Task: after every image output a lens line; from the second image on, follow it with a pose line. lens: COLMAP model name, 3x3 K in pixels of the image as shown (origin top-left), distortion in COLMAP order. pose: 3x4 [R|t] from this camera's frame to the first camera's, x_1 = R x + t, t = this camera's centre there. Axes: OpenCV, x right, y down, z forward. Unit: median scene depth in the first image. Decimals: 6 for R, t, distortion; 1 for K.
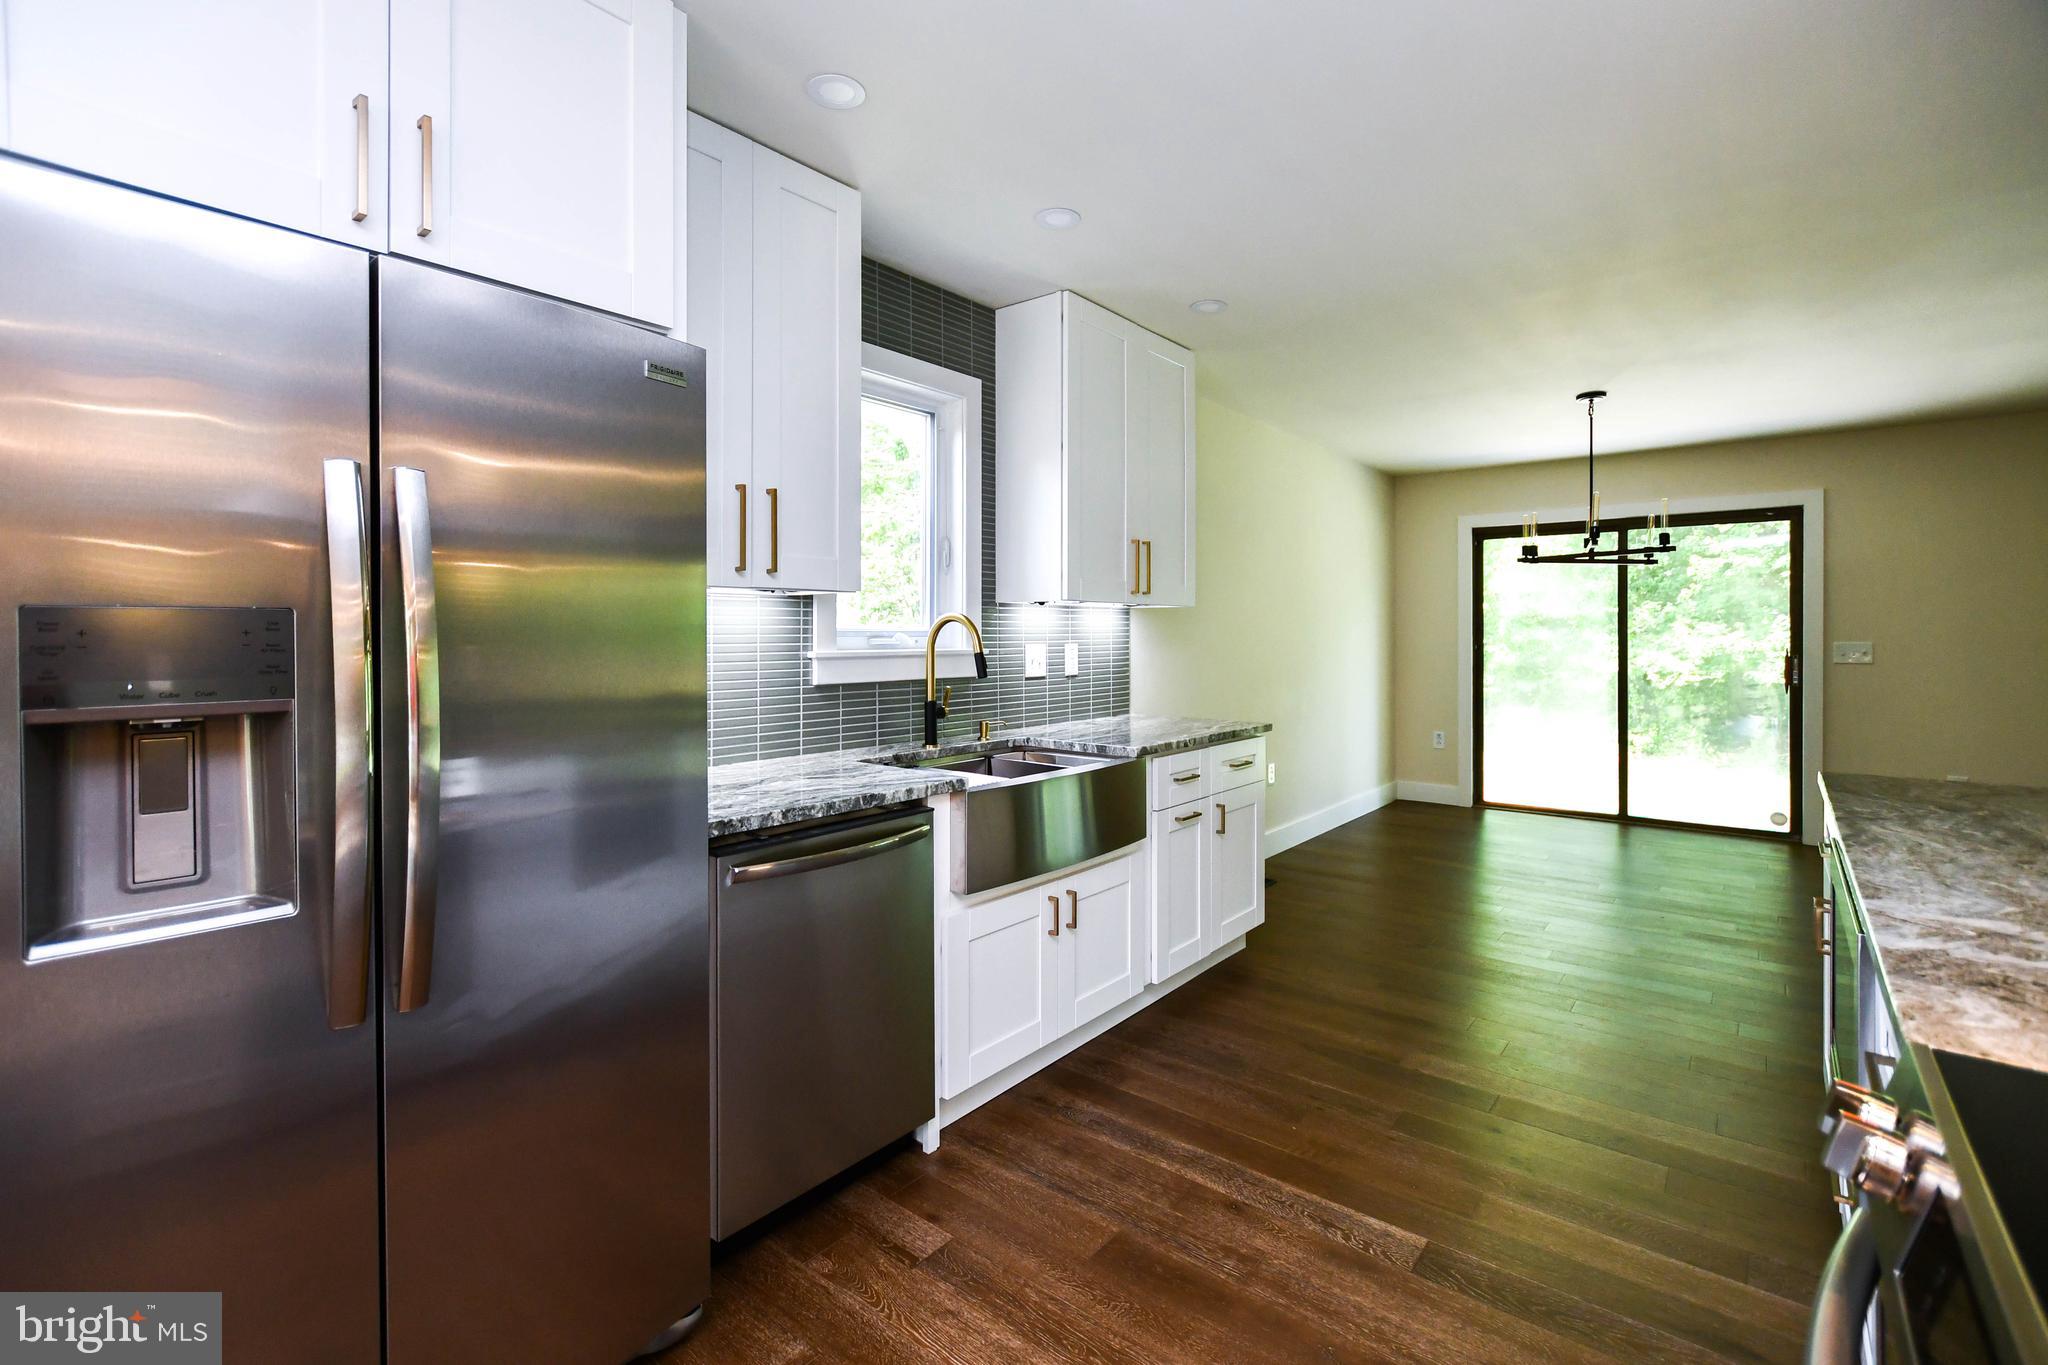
lens RADIAL K [[926.2, 0, 999.7], [0, 926.2, 628.0], [0, 0, 1]] dist [-0.001131, -0.000329]
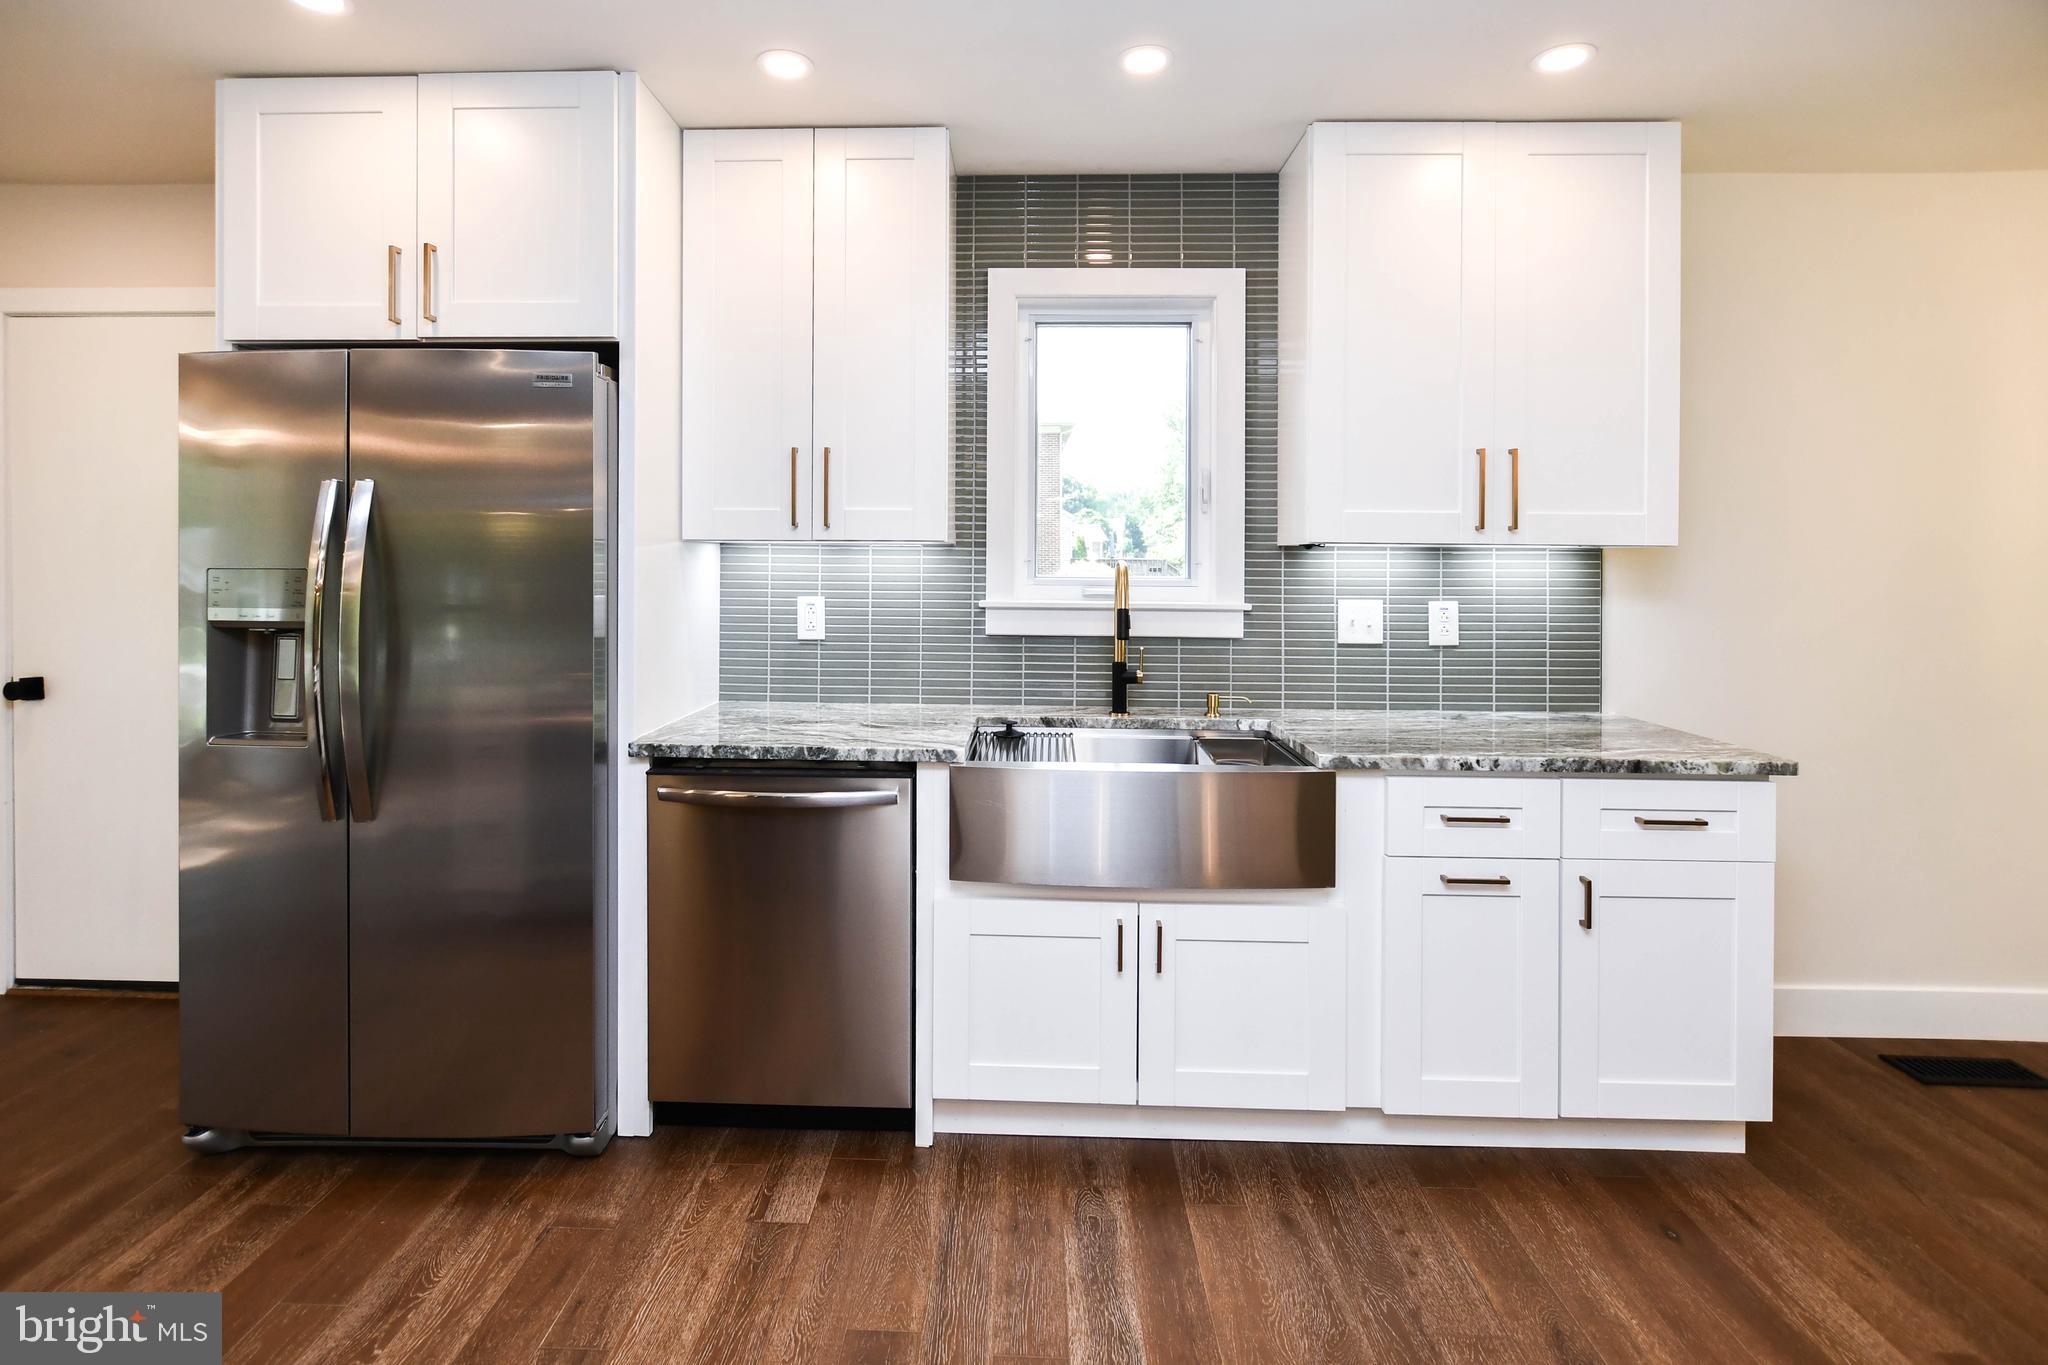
lens RADIAL K [[942.1, 0, 990.1], [0, 942.1, 565.3], [0, 0, 1]] dist [-0.004670, -0.000504]
pose [[0.611170, 0.004072, -0.791489, 0.656077], [-0.001988, 0.999992, 0.003609, -0.017083], [0.791497, -0.000632, 0.611173, 0.443989]]
